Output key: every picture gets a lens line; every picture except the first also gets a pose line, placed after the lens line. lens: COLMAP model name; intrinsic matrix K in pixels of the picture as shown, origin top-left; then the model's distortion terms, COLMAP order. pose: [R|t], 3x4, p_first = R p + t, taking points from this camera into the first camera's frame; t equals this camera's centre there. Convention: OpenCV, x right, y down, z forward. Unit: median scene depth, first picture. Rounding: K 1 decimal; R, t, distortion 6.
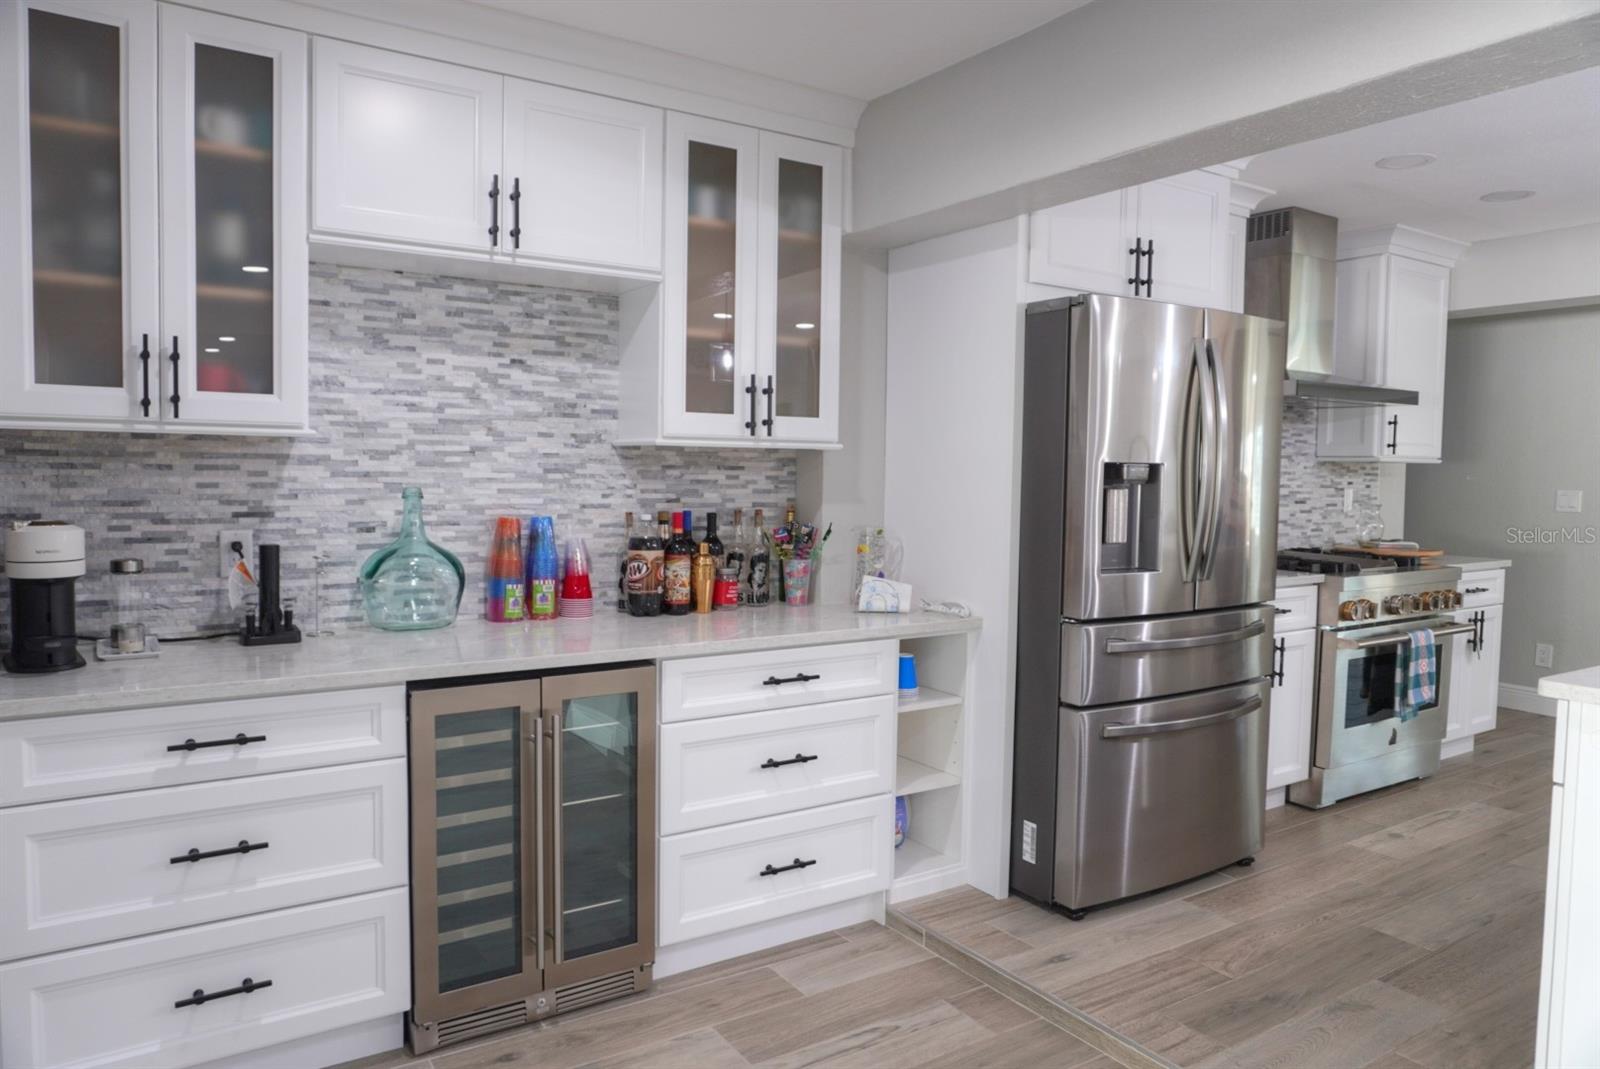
lens RADIAL K [[1069.9, 0, 803.3], [0, 1069.9, 527.4], [0, 0, 1]] dist [-0.051603, 0.040182]
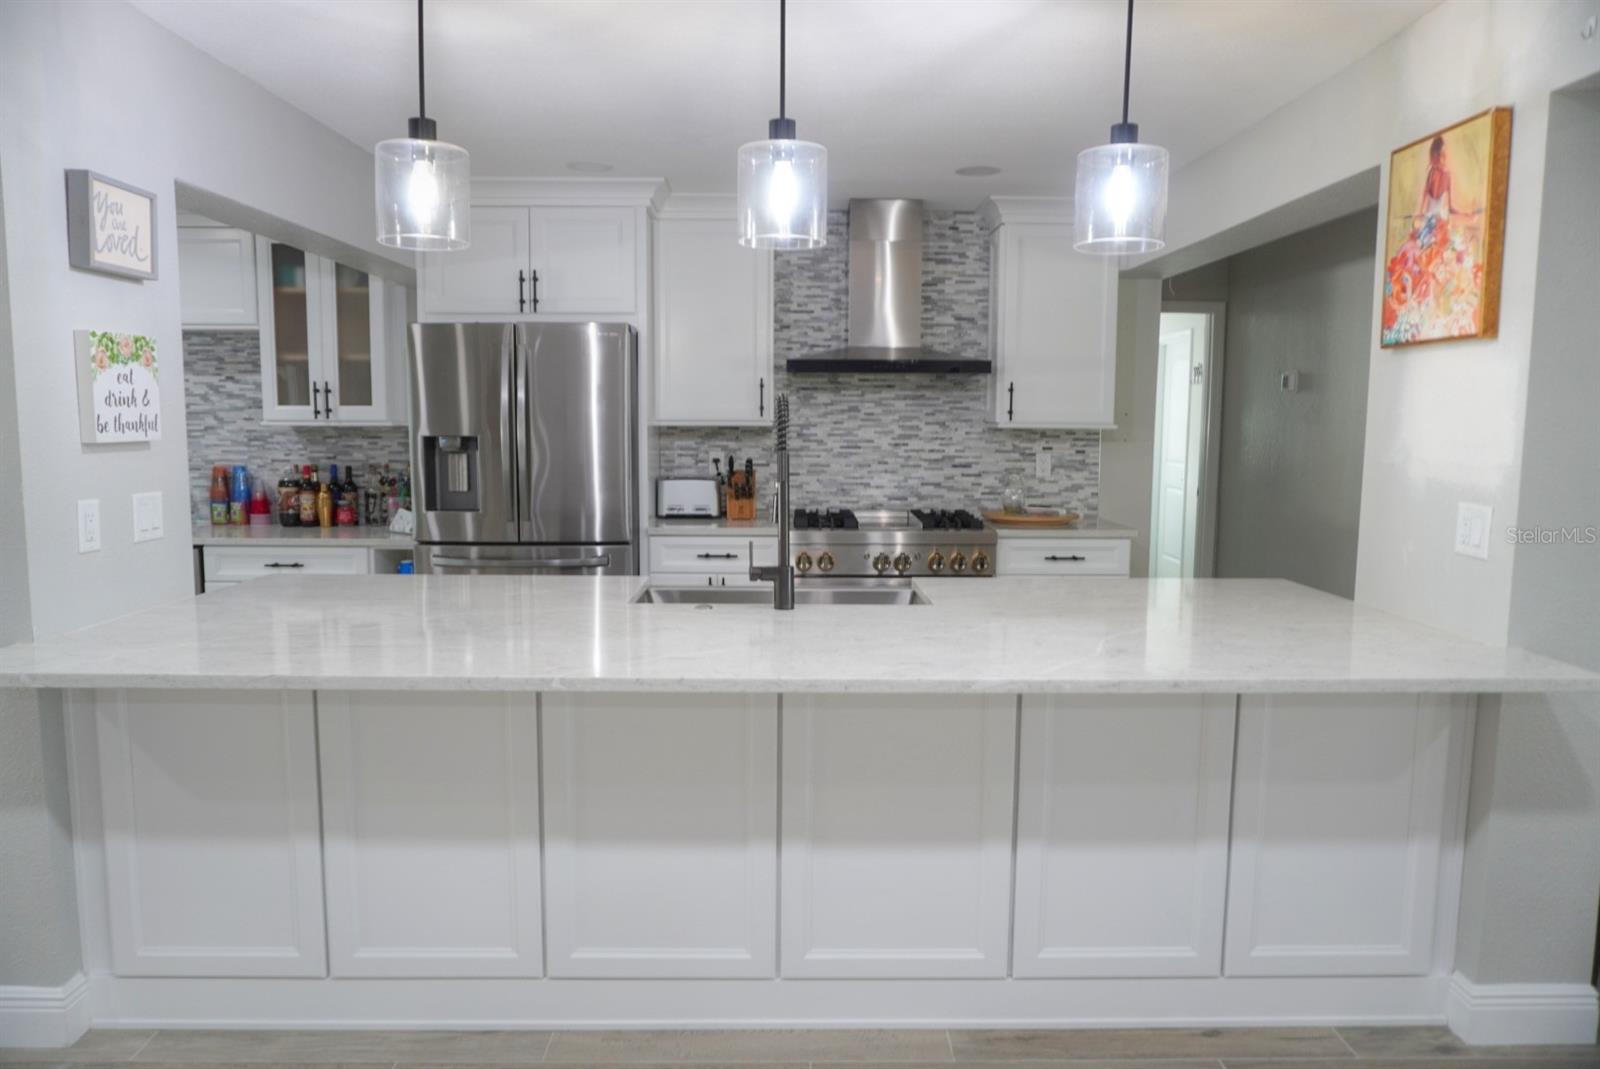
lens RADIAL K [[1069.9, 0, 805.7], [0, 1069.9, 535.6], [0, 0, 1]] dist [-0.051603, 0.040182]
pose [[0.845758, 0.052049, -0.531021, 1.465054], [-0.025009, 0.998004, 0.057990, -0.020528], [0.532980, -0.035765, 0.845372, 0.025109]]
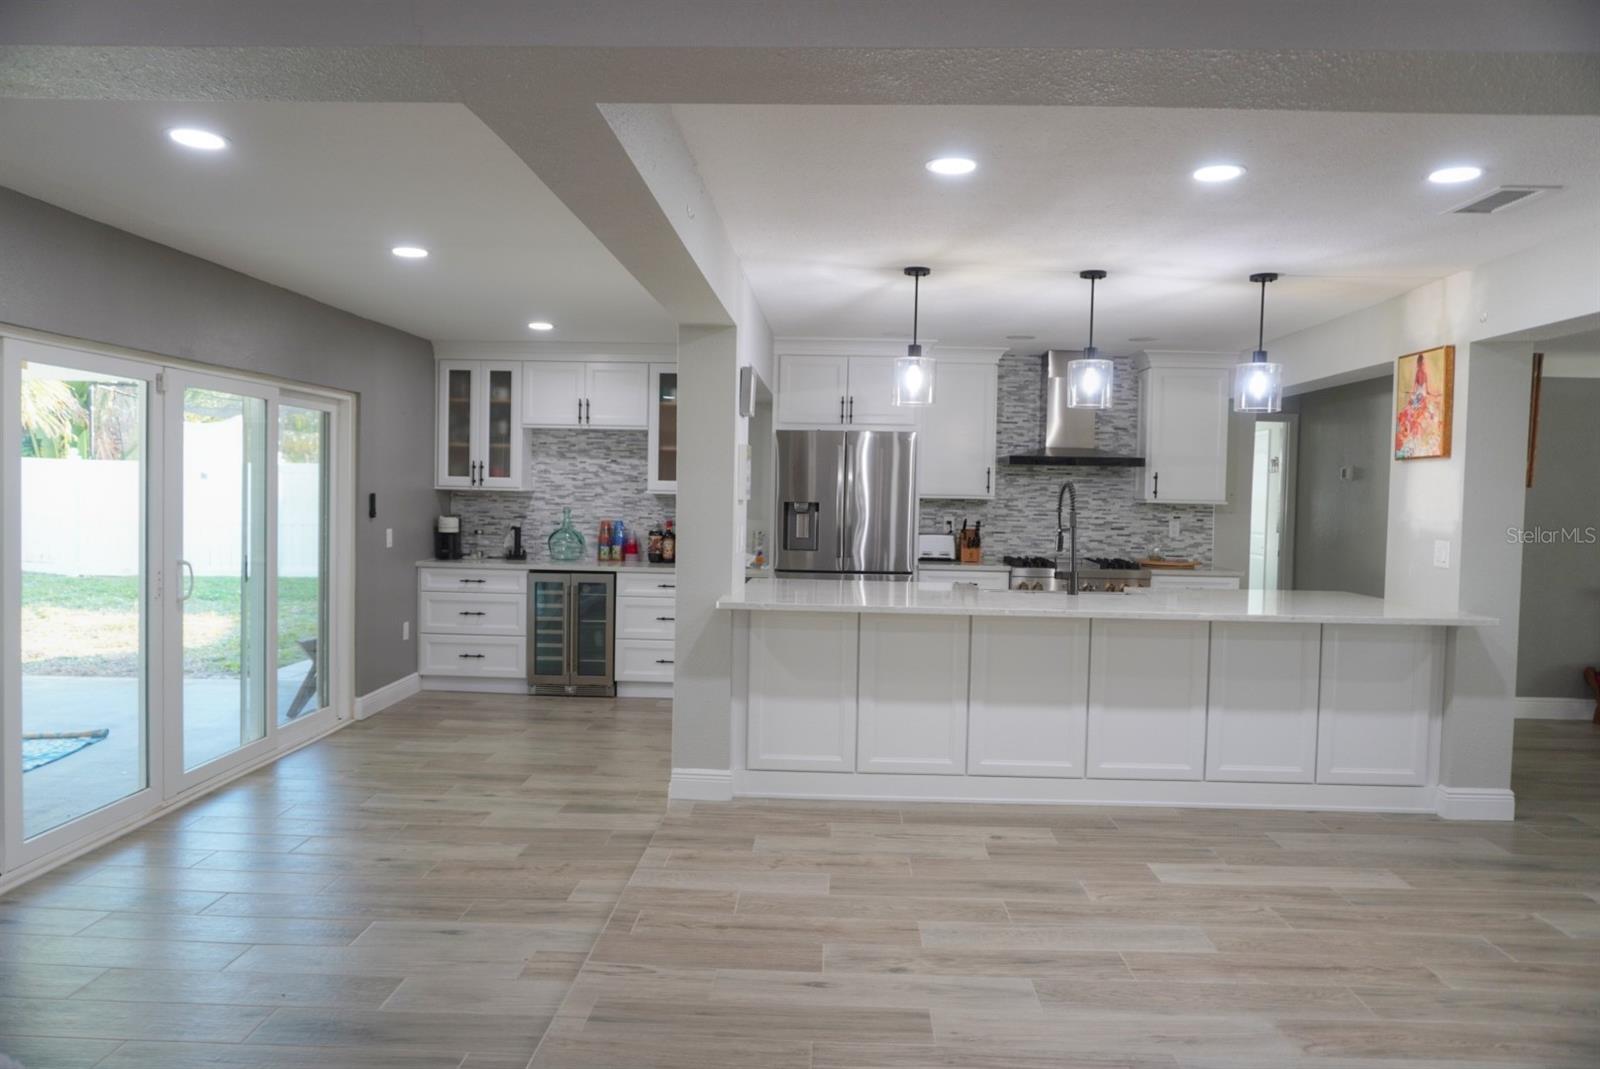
lens RADIAL K [[1069.9, 0, 806.2], [0, 1069.9, 533.8], [0, 0, 1]] dist [-0.051603, 0.040182]
pose [[0.819171, 0.025225, -0.572995, 1.589443], [-0.041119, 0.999045, -0.014804, 0.039724], [0.572074, 0.035688, 0.819425, -0.839536]]
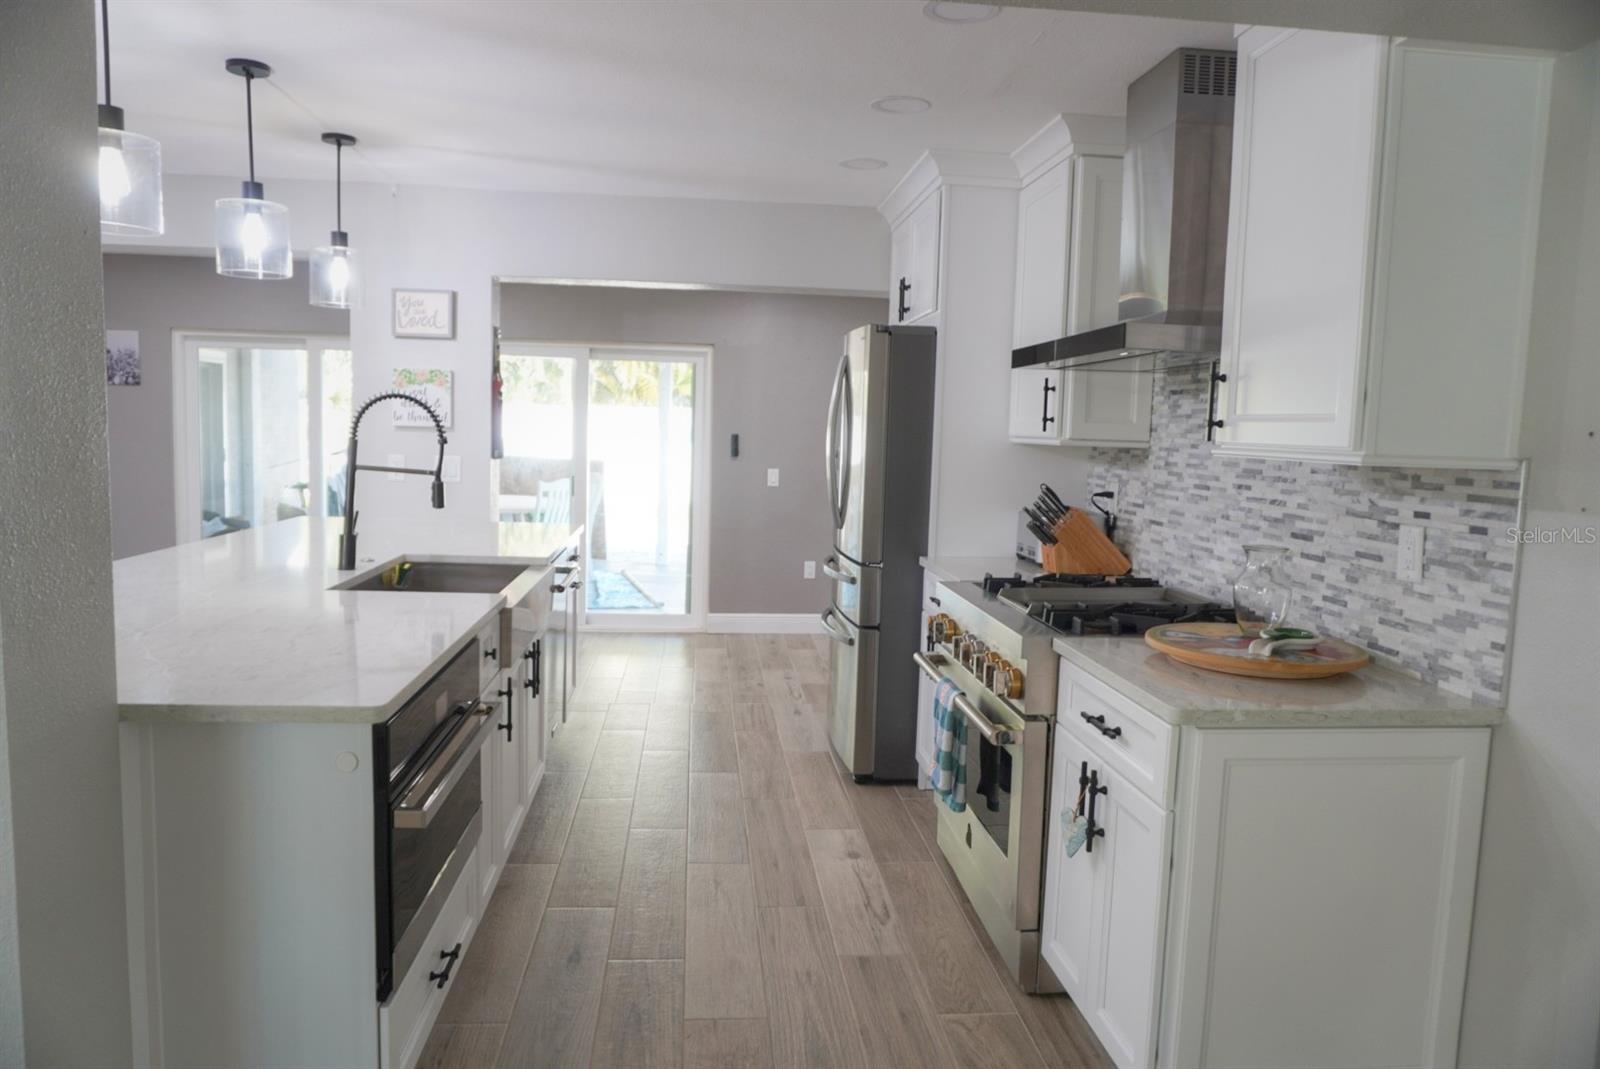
lens RADIAL K [[1069.9, 0, 796.9], [0, 1069.9, 520.0], [0, 0, 1]] dist [-0.051603, 0.040182]
pose [[-0.470064, 0.048478, -0.881300, 1.694567], [-0.088087, 0.990929, 0.101491, -0.102253], [0.878226, 0.125338, -0.461529, 1.651214]]
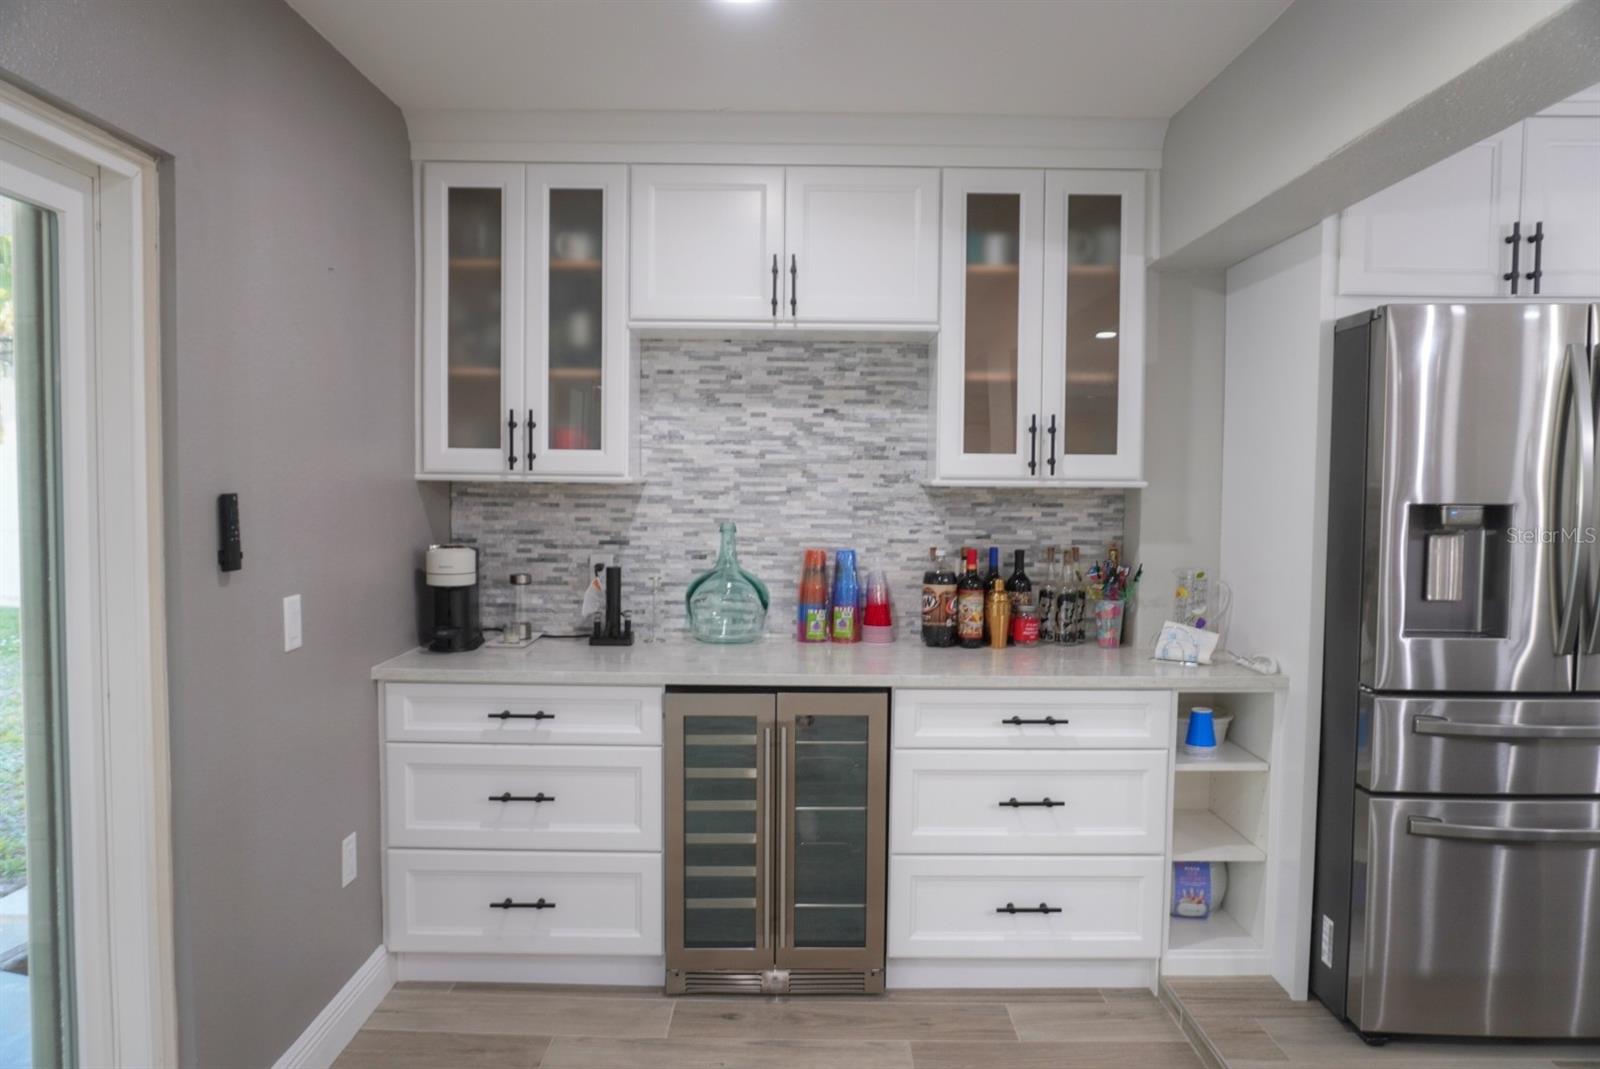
lens RADIAL K [[1069.9, 0, 805.1], [0, 1069.9, 534.1], [0, 0, 1]] dist [-0.051603, 0.040182]
pose [[0.838194, 0.019313, -0.545030, 0.323789], [-0.027974, 0.999580, -0.007601, -0.016689], [0.544654, 0.021618, 0.838382, 0.044828]]
